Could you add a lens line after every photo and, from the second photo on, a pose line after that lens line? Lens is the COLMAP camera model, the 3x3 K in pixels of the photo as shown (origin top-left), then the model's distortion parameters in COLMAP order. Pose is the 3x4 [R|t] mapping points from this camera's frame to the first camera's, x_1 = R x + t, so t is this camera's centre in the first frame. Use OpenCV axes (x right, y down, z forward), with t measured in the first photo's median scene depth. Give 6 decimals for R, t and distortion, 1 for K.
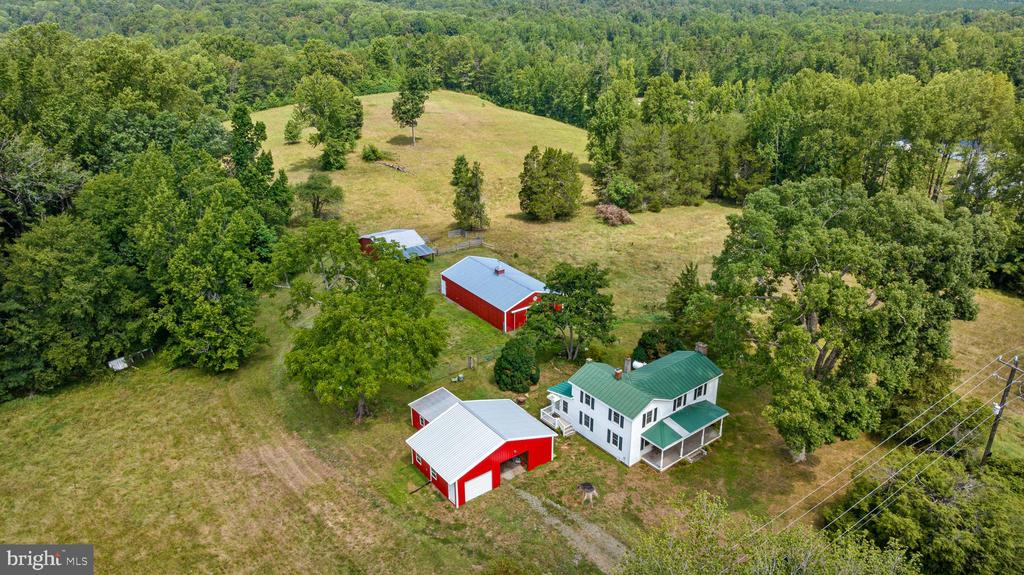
lens RADIAL K [[726.7, 0, 513.7], [0, 726.7, 288.2], [0, 0, 1]] dist [-0.020922, 0.015563]
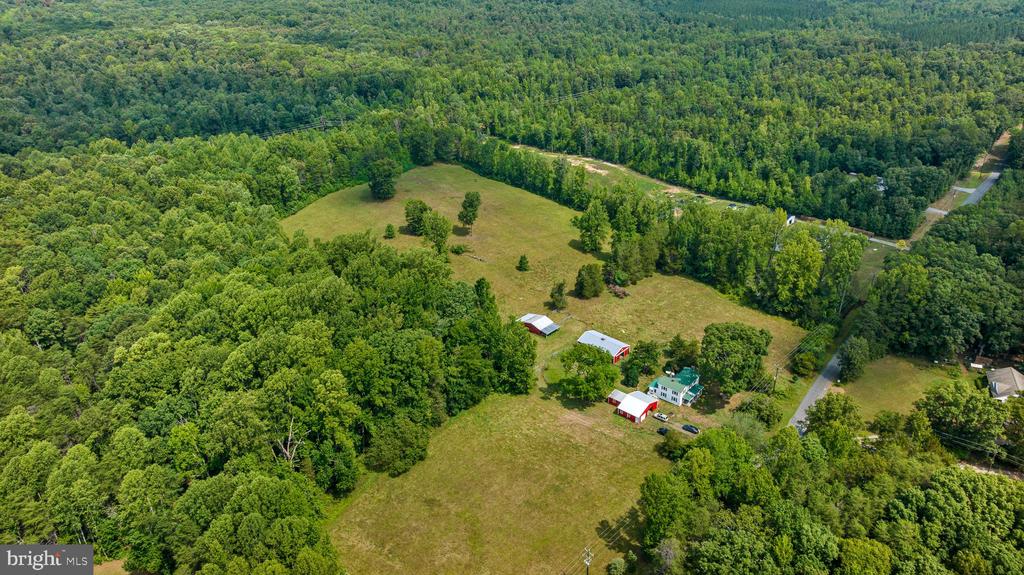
lens RADIAL K [[726.7, 0, 510.7], [0, 726.7, 286.7], [0, 0, 1]] dist [-0.020922, 0.015563]
pose [[0.979237, -0.100423, 0.176096, -1.134983], [0.088819, 0.993398, 0.072599, -0.618174], [-0.182224, -0.055451, 0.981692, -2.127950]]
